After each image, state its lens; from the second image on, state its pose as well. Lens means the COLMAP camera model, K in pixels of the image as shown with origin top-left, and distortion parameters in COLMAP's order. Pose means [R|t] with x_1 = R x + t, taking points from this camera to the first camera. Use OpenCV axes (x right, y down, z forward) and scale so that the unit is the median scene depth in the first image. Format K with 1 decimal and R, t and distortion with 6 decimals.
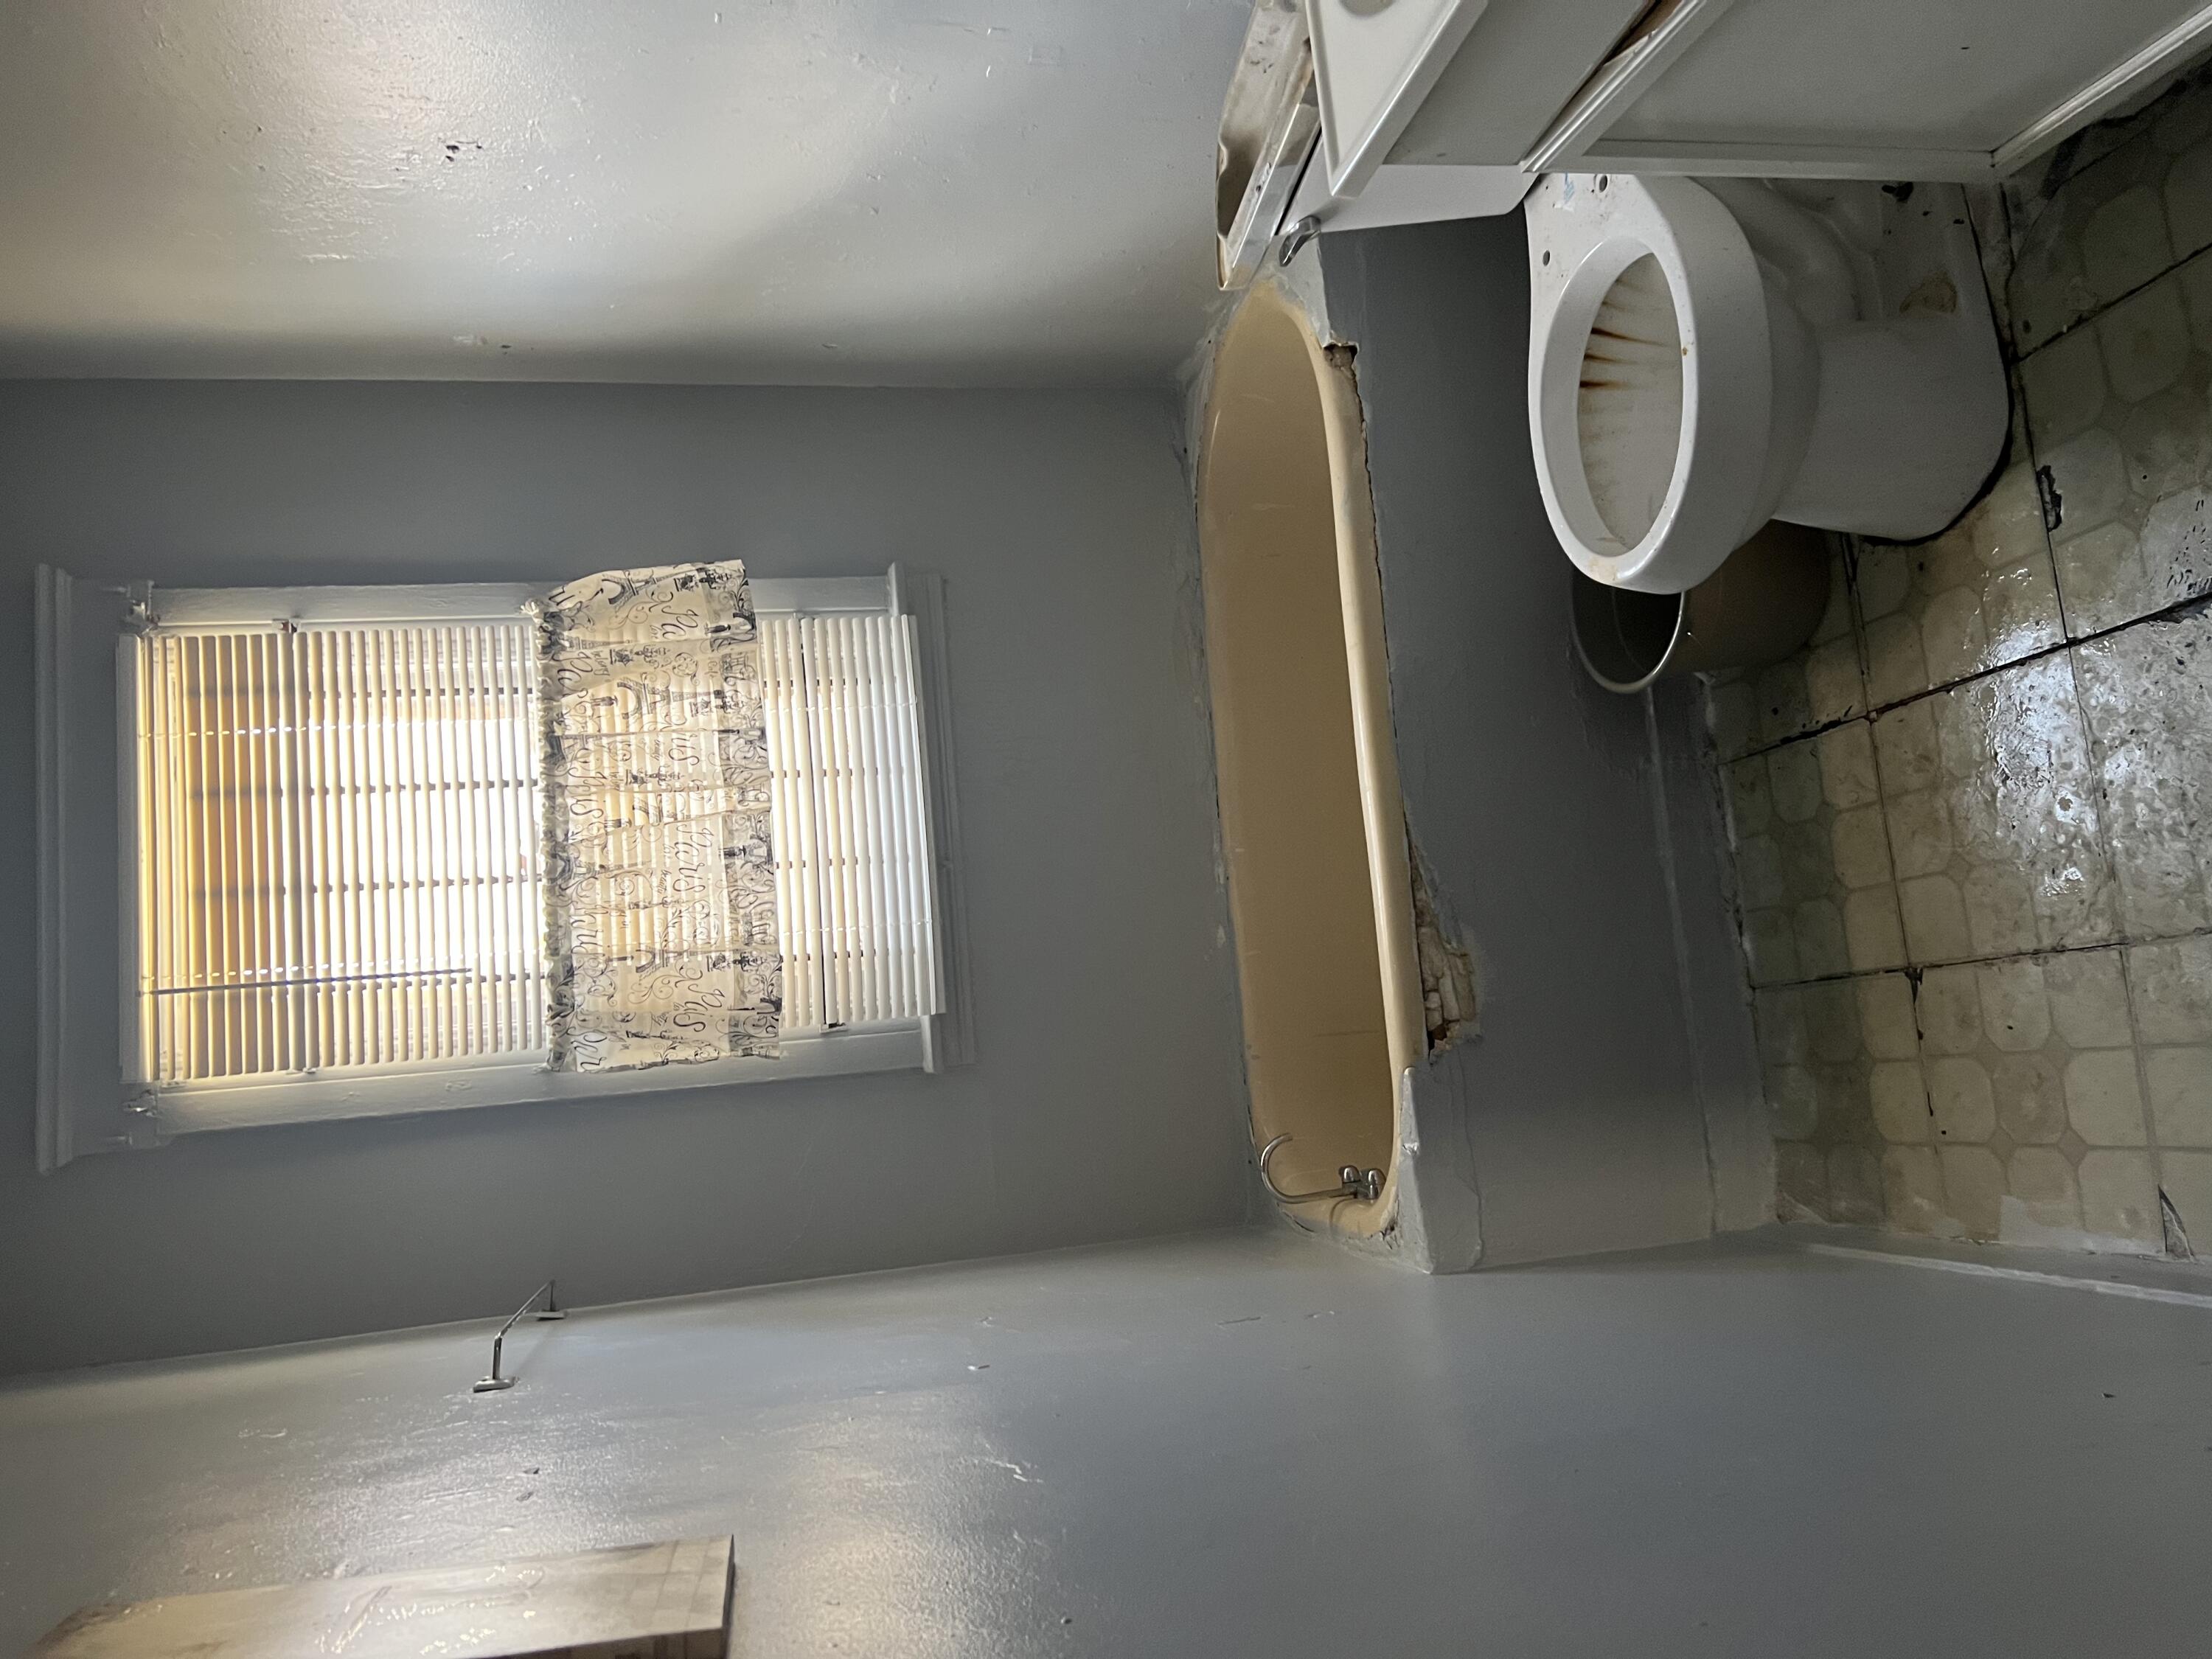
lens RADIAL K [[1707.6, 0, 1133.5], [0, 1707.6, 825.4], [0, 0, 1]] dist [0.134862, -0.203000]
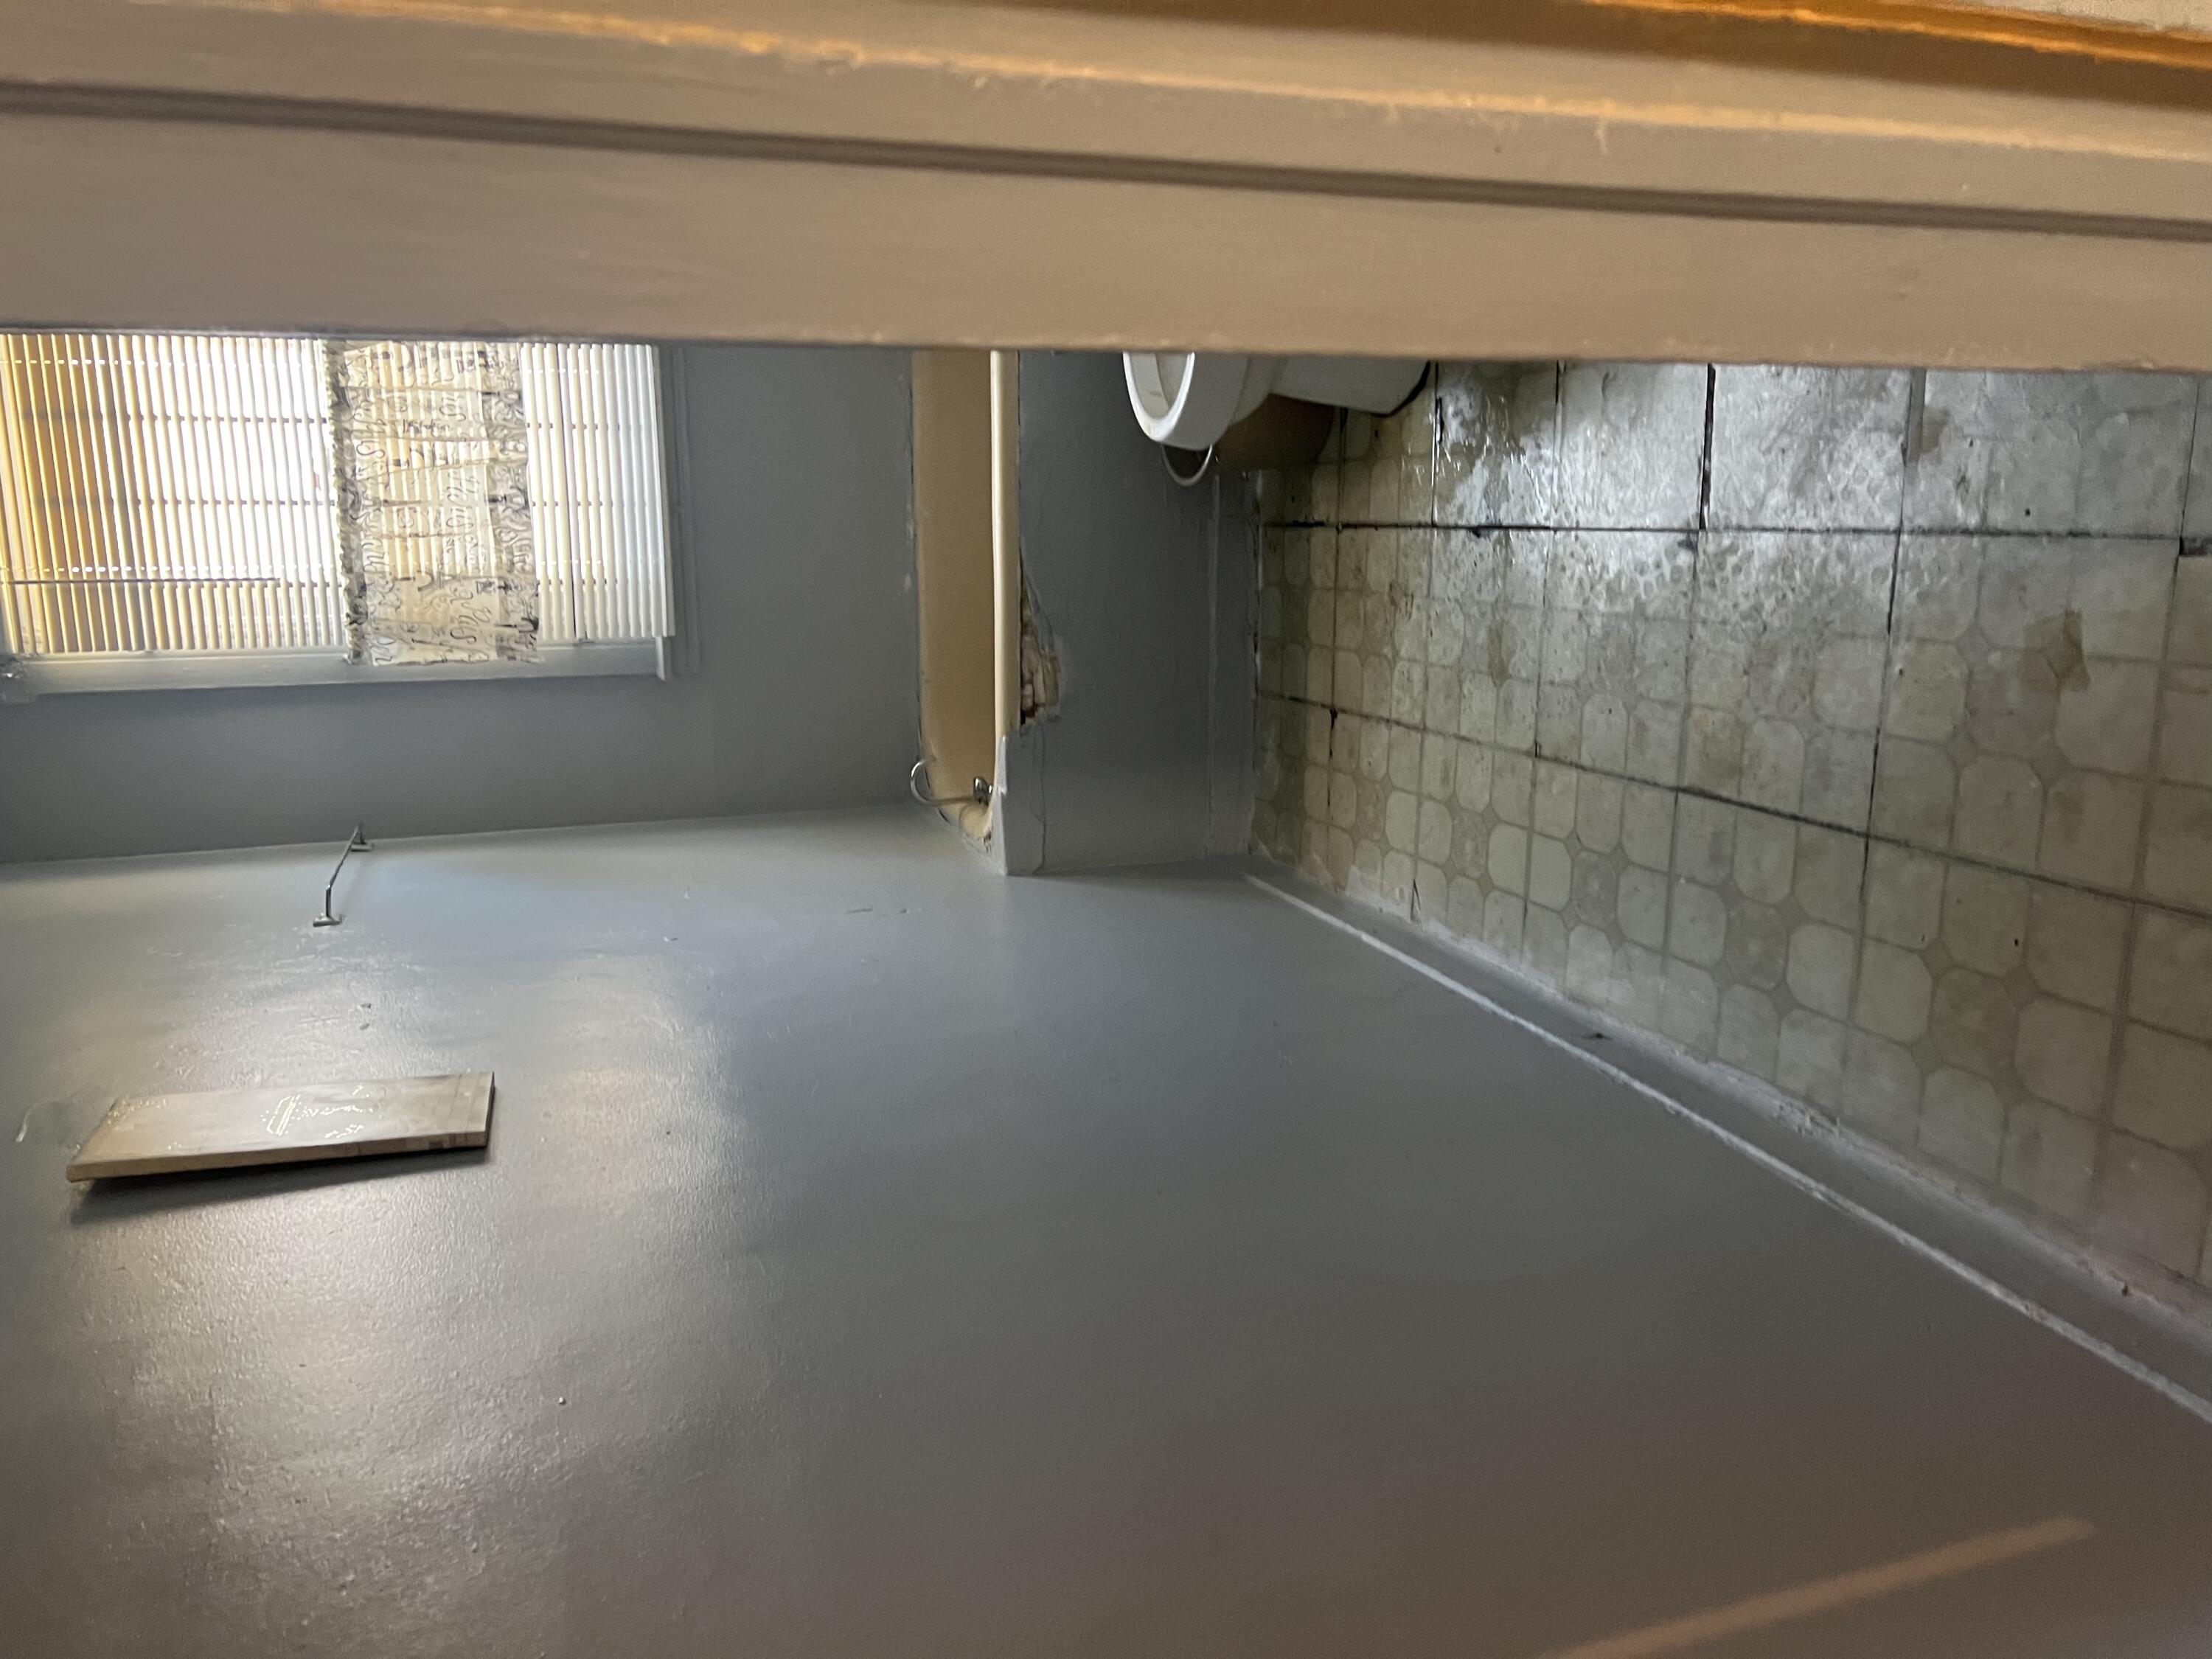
lens RADIAL K [[1639.9, 0, 1106.0], [0, 1639.9, 829.5], [0, 0, 1]] dist [0.074982, -0.035495]
pose [[0.990032, 0.064879, 0.125010, 0.067563], [-0.100289, 0.947927, 0.302284, -0.167045], [-0.098888, -0.311808, 0.944985, -0.246267]]
